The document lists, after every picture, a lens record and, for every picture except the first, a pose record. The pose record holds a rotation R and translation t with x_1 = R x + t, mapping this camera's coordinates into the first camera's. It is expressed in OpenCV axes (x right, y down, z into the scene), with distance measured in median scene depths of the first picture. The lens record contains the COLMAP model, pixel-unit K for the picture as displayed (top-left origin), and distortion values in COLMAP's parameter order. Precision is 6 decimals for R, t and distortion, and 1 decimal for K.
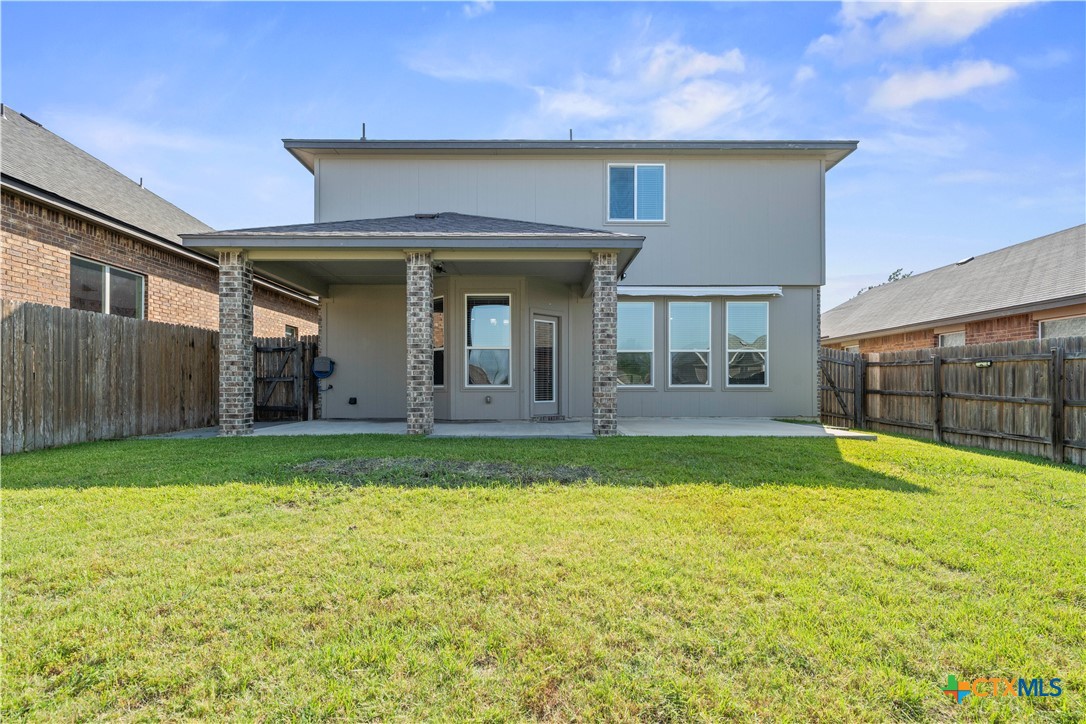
lens RADIAL K [[554.7, 0, 540.6], [0, 554.7, 388.1], [0, 0, 1]] dist [0.005299, 0.000574]
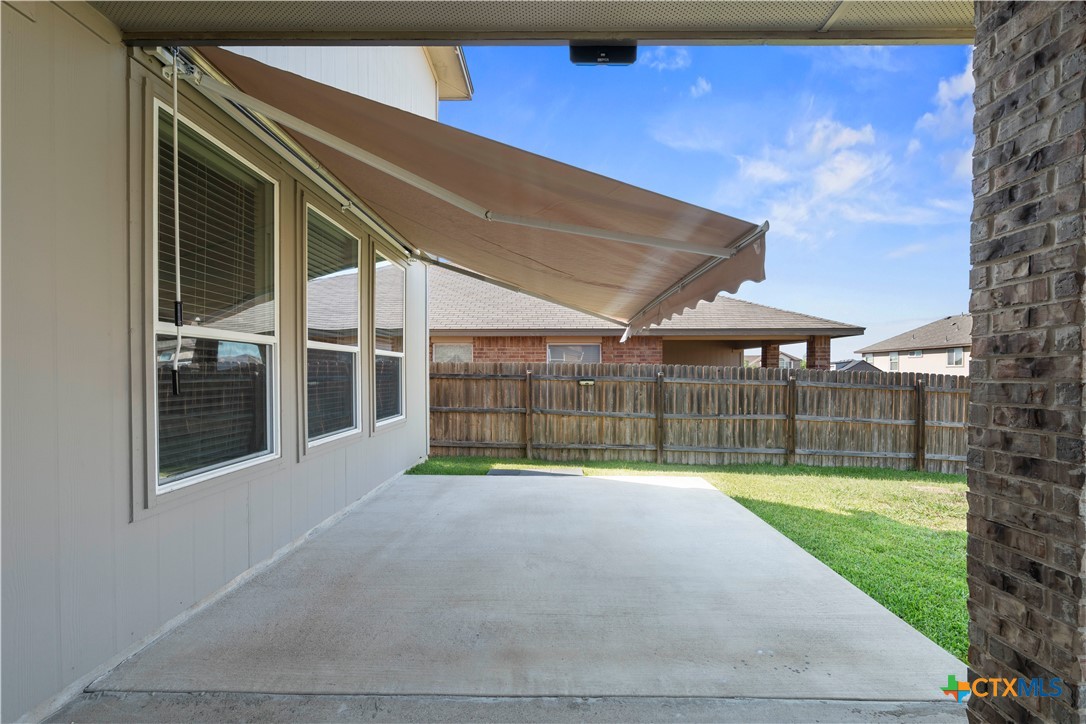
lens RADIAL K [[431.8, 0, 544.1], [0, 431.8, 379.1], [0, 0, 1]] dist [-0.001062, 0.000194]
pose [[0.026117, -0.012360, 0.999582, -0.036073], [-0.000185, 0.999923, 0.012369, -0.053304], [-0.999659, -0.000508, 0.026112, 0.944587]]
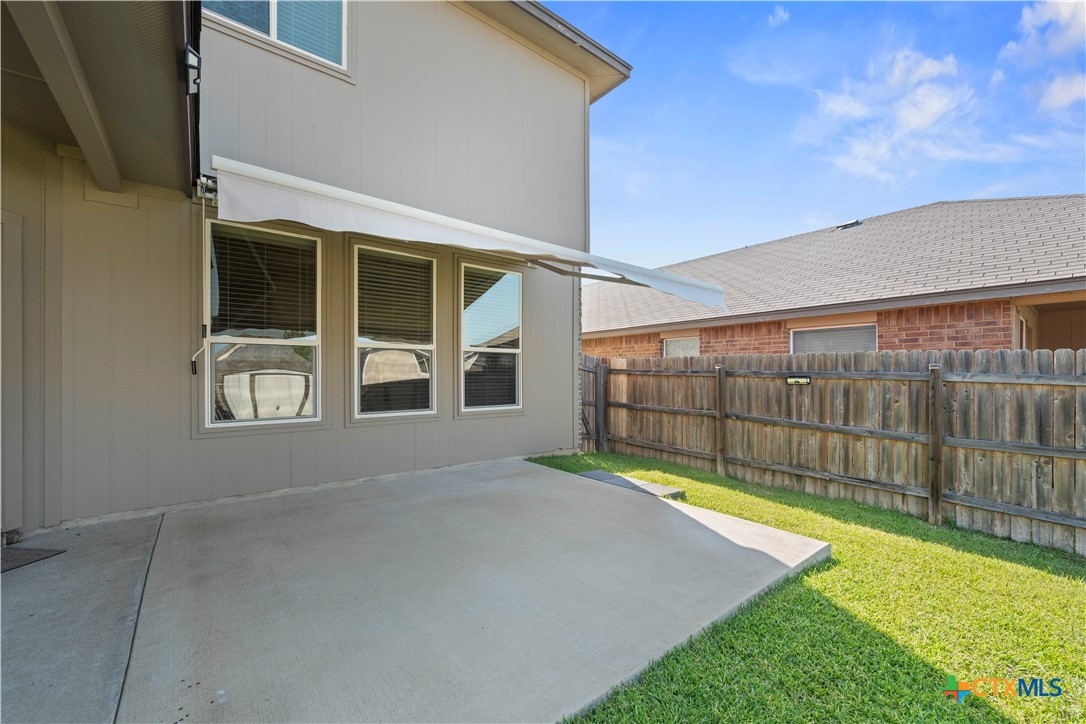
lens RADIAL K [[431.8, 0, 548.9], [0, 431.8, 373.1], [0, 0, 1]] dist [-0.001062, 0.000194]
pose [[0.784957, 0.003751, 0.619539, 0.146496], [-0.001381, 0.999990, -0.004304, -0.044503], [-0.619549, 0.002523, 0.784954, 0.666650]]
